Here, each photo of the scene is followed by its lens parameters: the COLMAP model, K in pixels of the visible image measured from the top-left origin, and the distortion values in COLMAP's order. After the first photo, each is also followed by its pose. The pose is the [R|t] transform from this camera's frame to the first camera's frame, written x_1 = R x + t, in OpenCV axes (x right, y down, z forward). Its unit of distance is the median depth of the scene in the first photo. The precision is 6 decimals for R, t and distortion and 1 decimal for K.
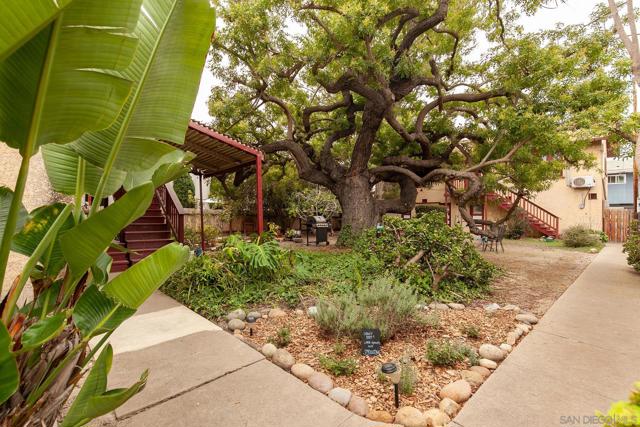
lens RADIAL K [[284.7, 0, 320.0], [0, 284.7, 213.5], [0, 0, 1]] dist [0.001205, -0.000018]
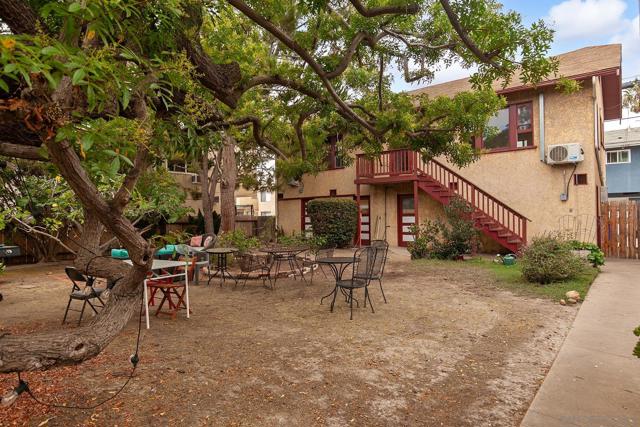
lens RADIAL K [[372.5, 0, 320.0], [0, 372.5, 213.5], [0, 0, 1]] dist [-0.000838, -0.000287]
pose [[0.991778, -0.020977, 0.126239, 0.352419], [0.020737, 0.999780, 0.003215, -0.005459], [-0.126279, -0.000571, 0.991995, 0.335636]]
